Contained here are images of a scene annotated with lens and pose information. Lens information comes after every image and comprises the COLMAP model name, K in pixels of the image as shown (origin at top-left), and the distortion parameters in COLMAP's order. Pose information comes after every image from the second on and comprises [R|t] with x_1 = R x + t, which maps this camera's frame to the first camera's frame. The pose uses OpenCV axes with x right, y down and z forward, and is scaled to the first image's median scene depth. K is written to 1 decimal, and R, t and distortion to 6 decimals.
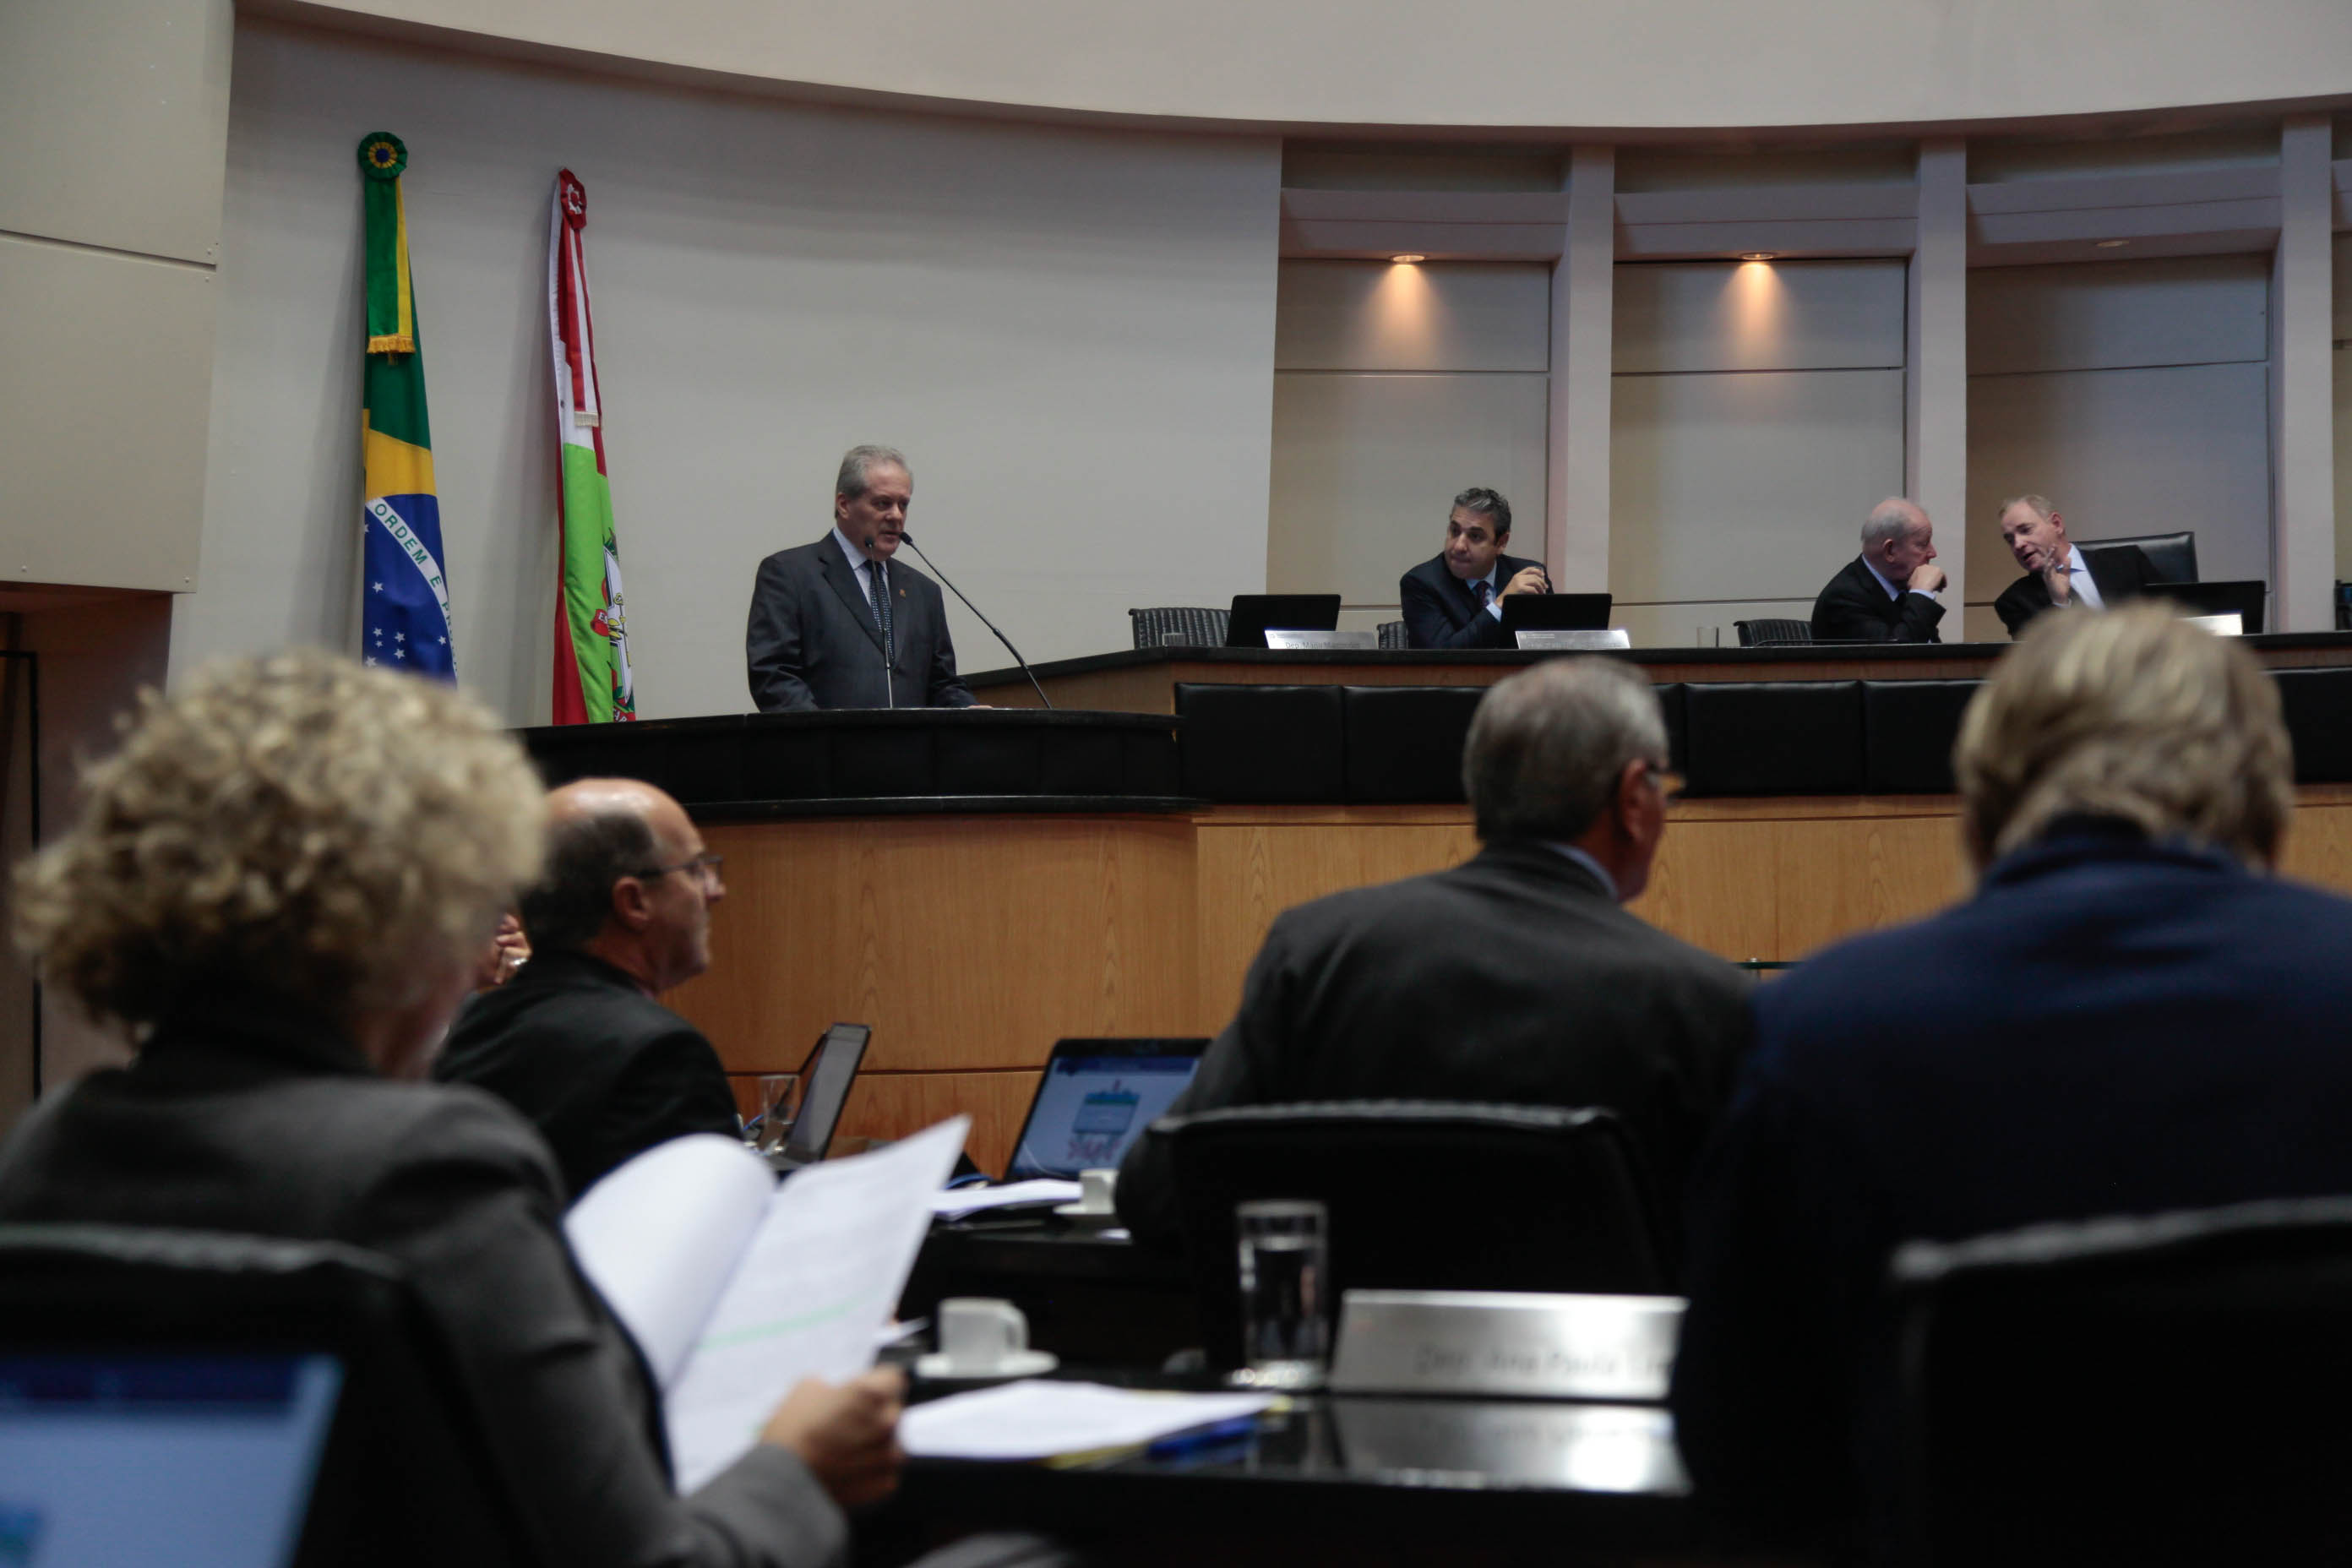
lens RADIAL K [[3925.5, 0, 1176.3], [0, 3925.5, 785.9], [0, 0, 1]] dist [0.060522, 0.000000]
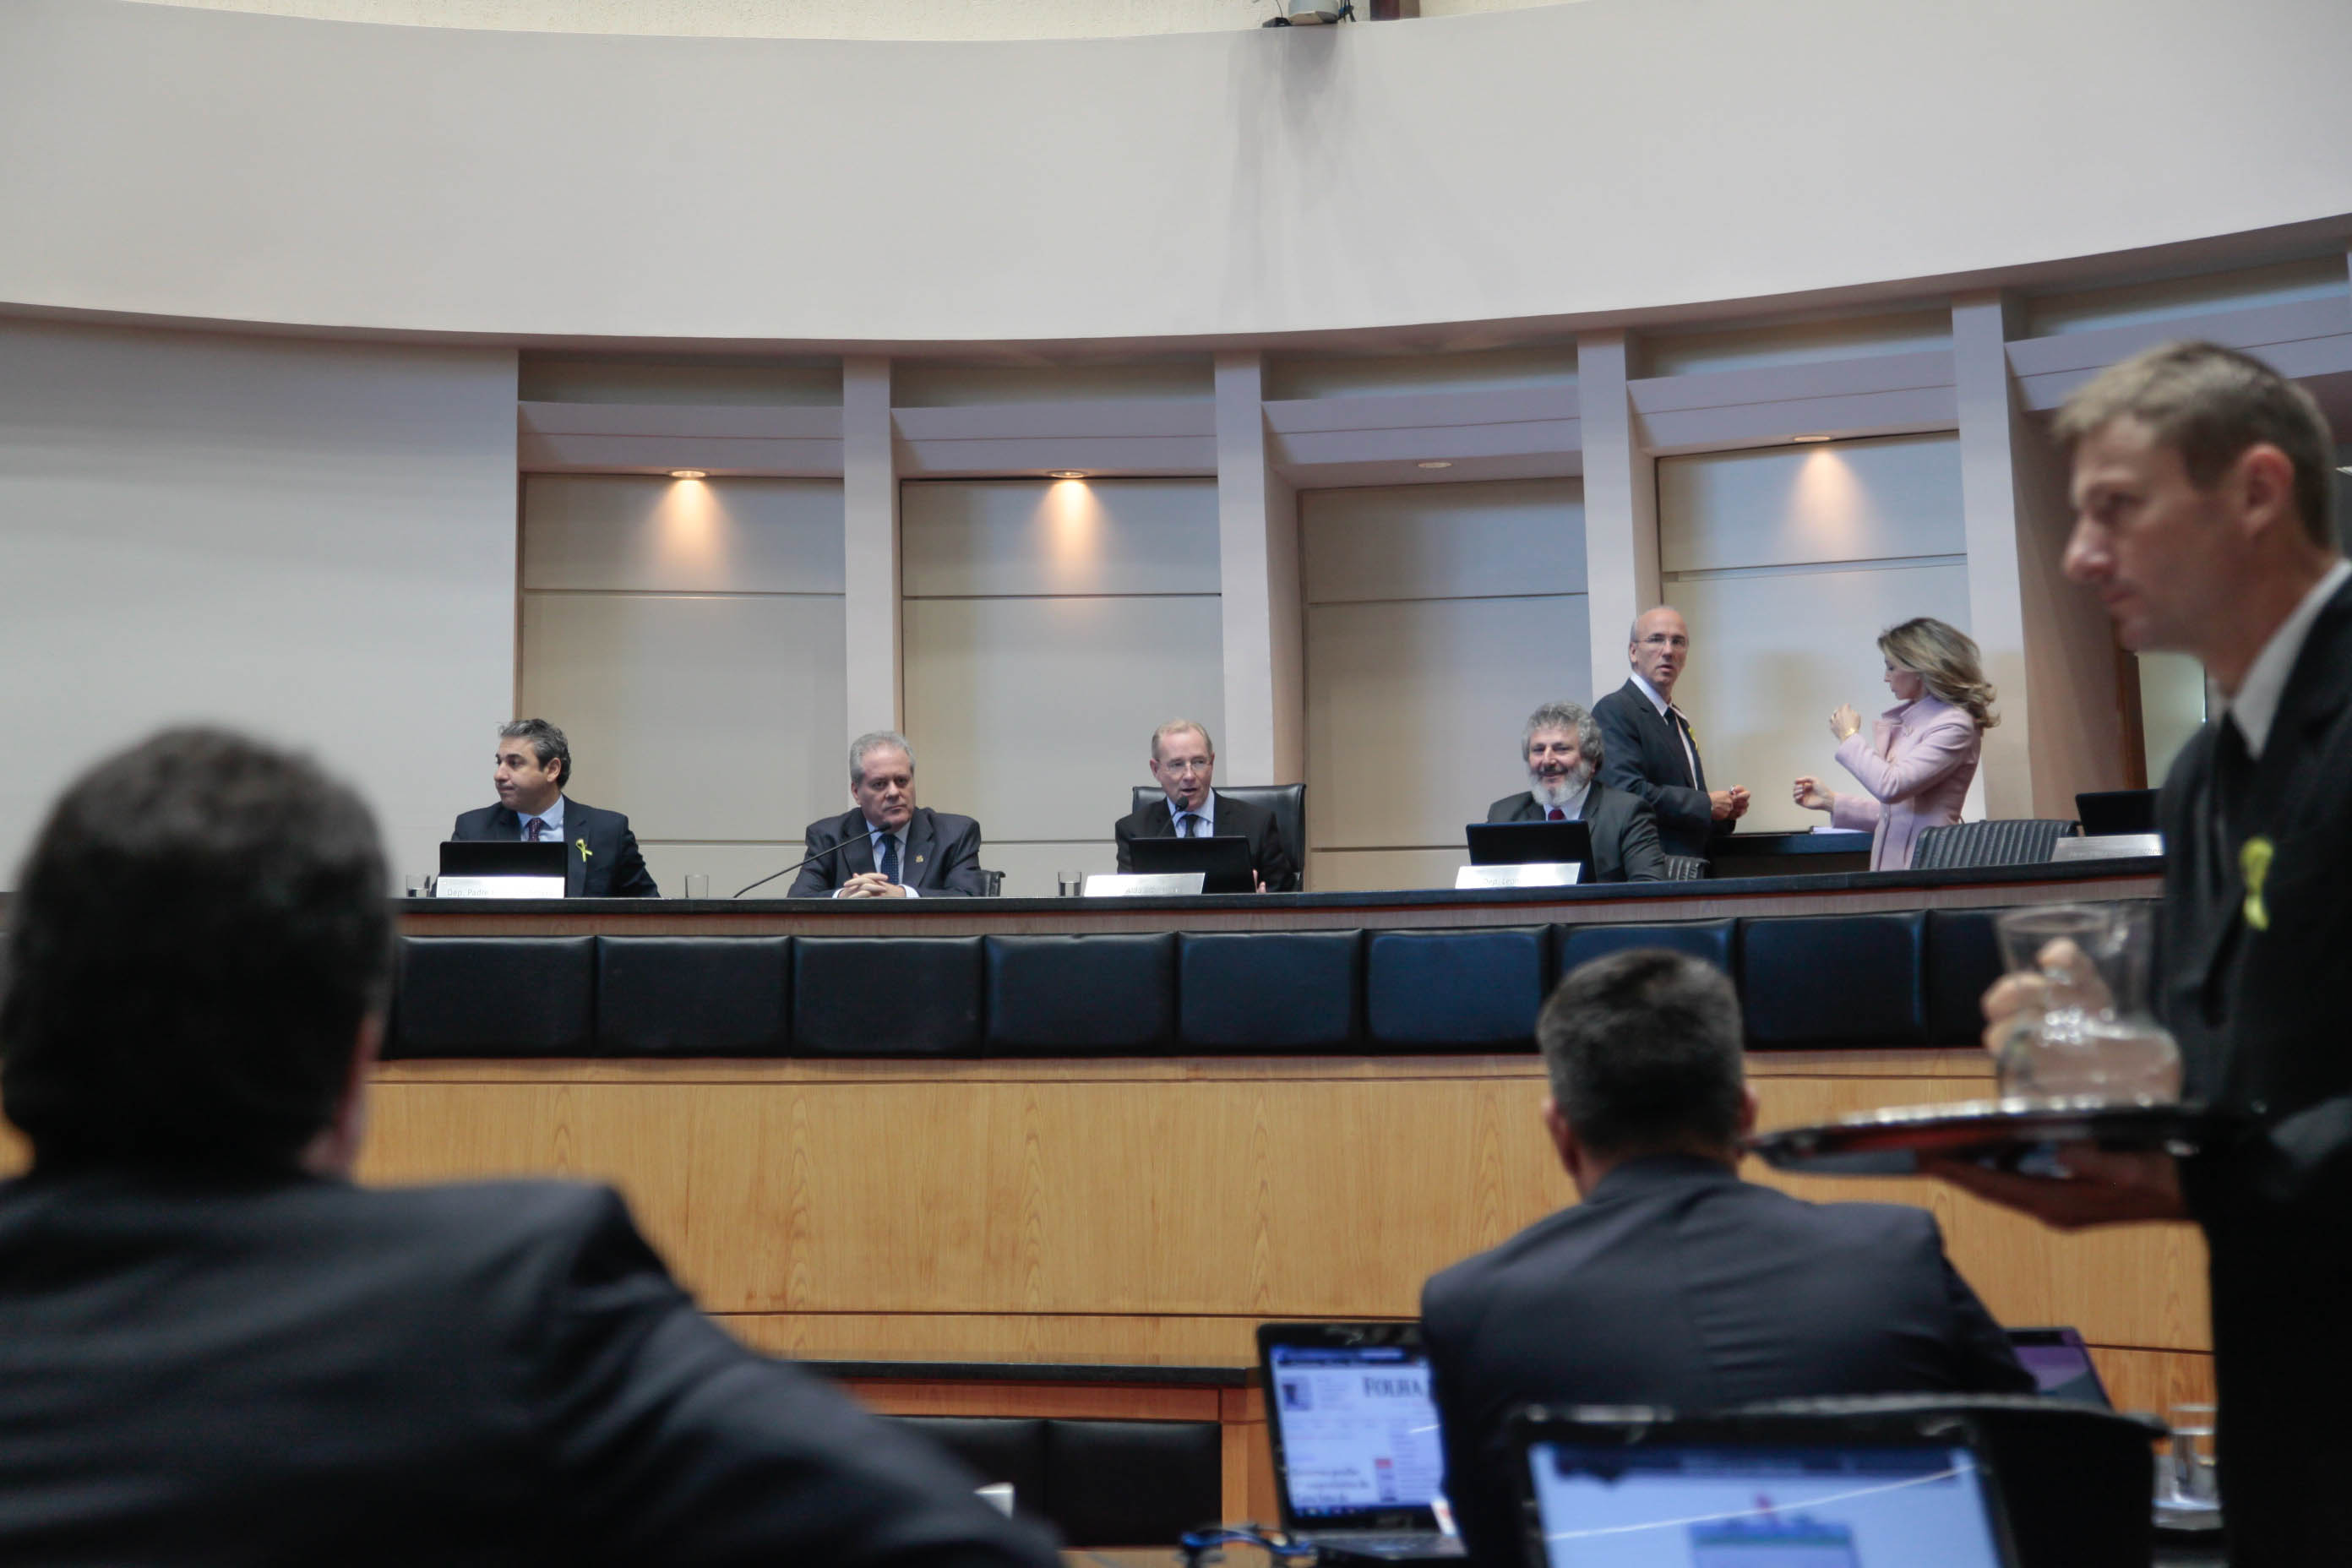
lens RADIAL K [[4379.5, 0, 1175.8], [0, 4379.5, 781.7], [0, 0, 1]] dist [0.014707, 0.000000]
pose [[0.993493, 0.014540, -0.112962, 0.298641], [-0.020450, 0.998472, -0.051336, -0.009258], [0.112043, 0.053312, 0.992272, -0.025005]]
